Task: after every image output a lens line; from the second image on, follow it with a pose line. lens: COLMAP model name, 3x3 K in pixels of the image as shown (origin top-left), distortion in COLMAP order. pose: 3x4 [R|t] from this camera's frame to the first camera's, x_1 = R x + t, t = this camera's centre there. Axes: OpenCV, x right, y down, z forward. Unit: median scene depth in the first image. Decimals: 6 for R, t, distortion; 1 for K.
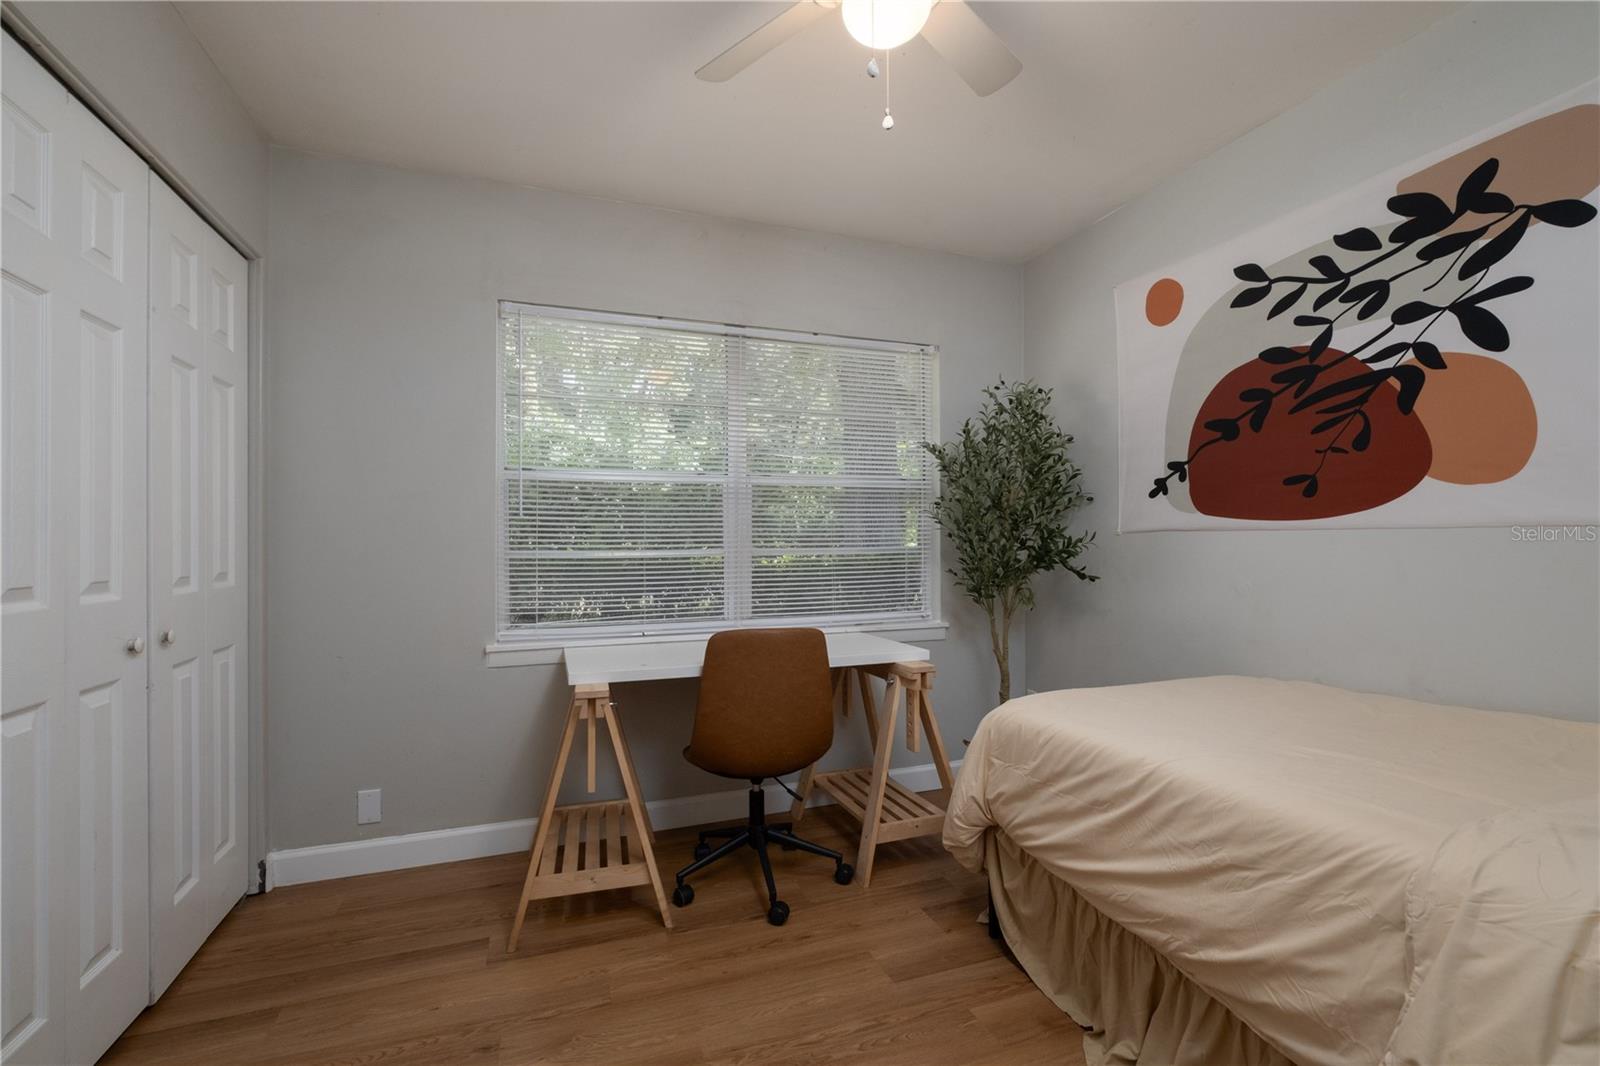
lens RADIAL K [[672.5, 0, 804.6], [0, 672.5, 526.2], [0, 0, 1]] dist [-0.002655, 0.000480]
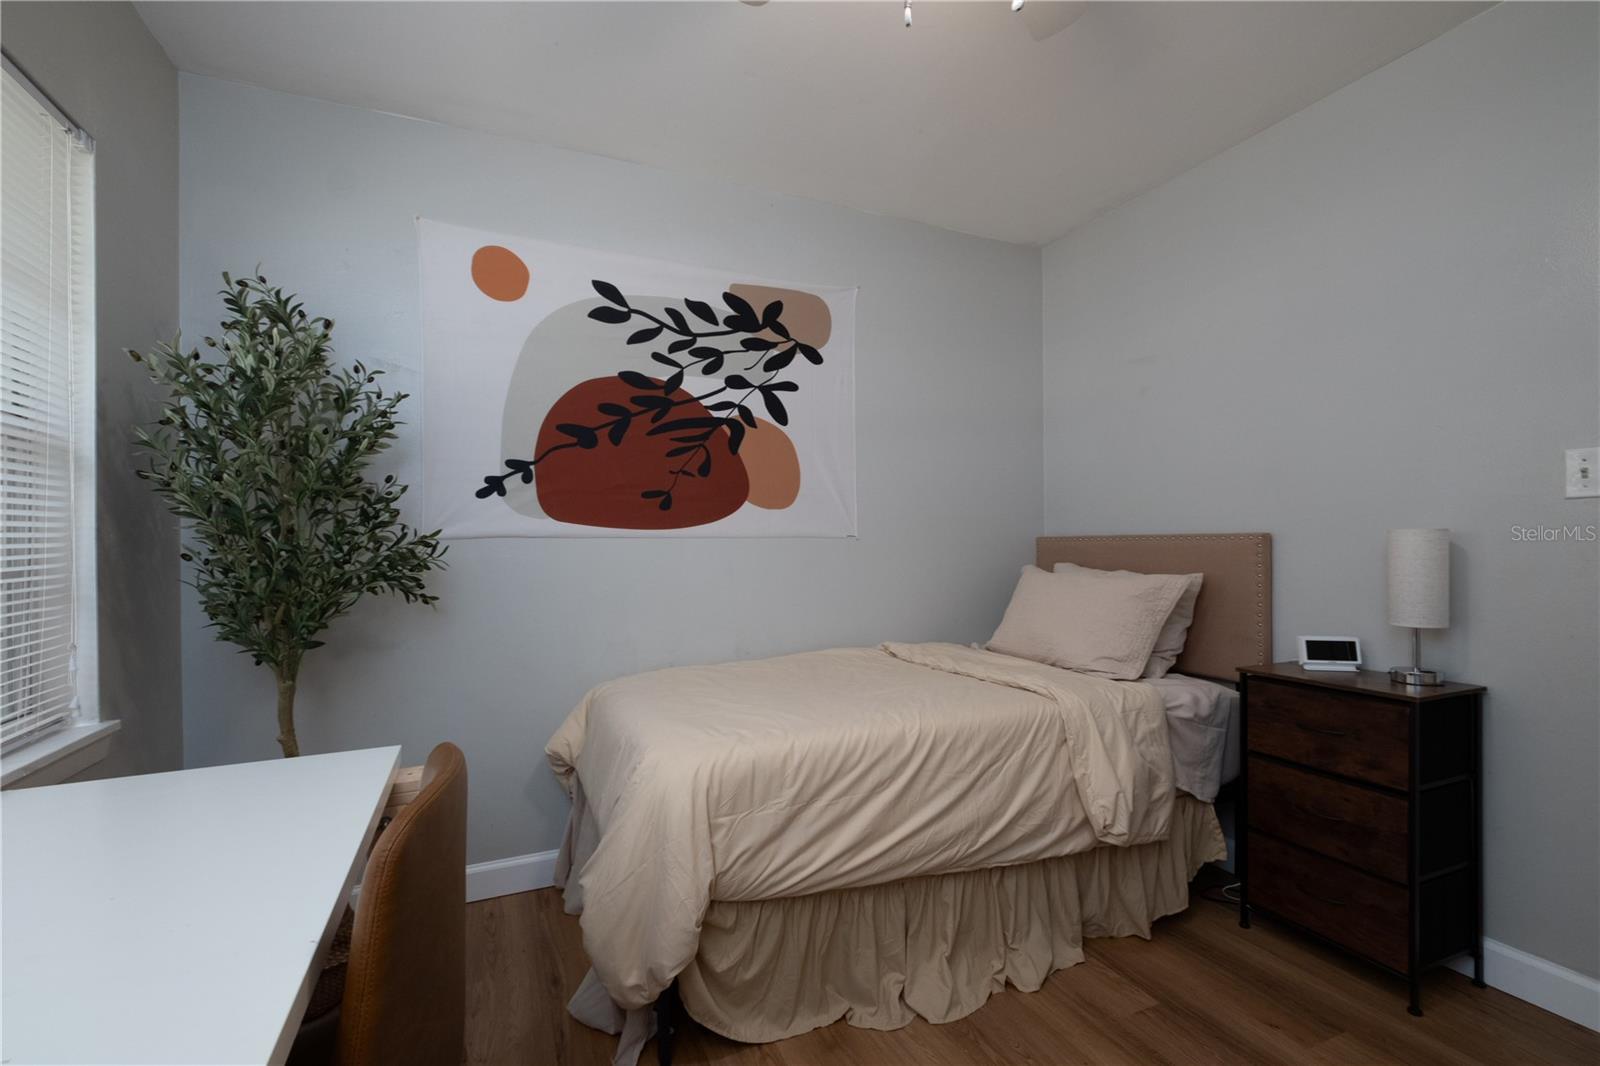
lens RADIAL K [[718.6, 0, 800.0], [0, 718.6, 533.0], [0, 0, 1]] dist [-0.003455, 0.000926]
pose [[-0.045835, 0.019605, 0.998757, -0.539403], [-0.012266, 0.999721, -0.020187, 0.020116], [-0.998874, -0.013176, -0.045582, 0.872889]]
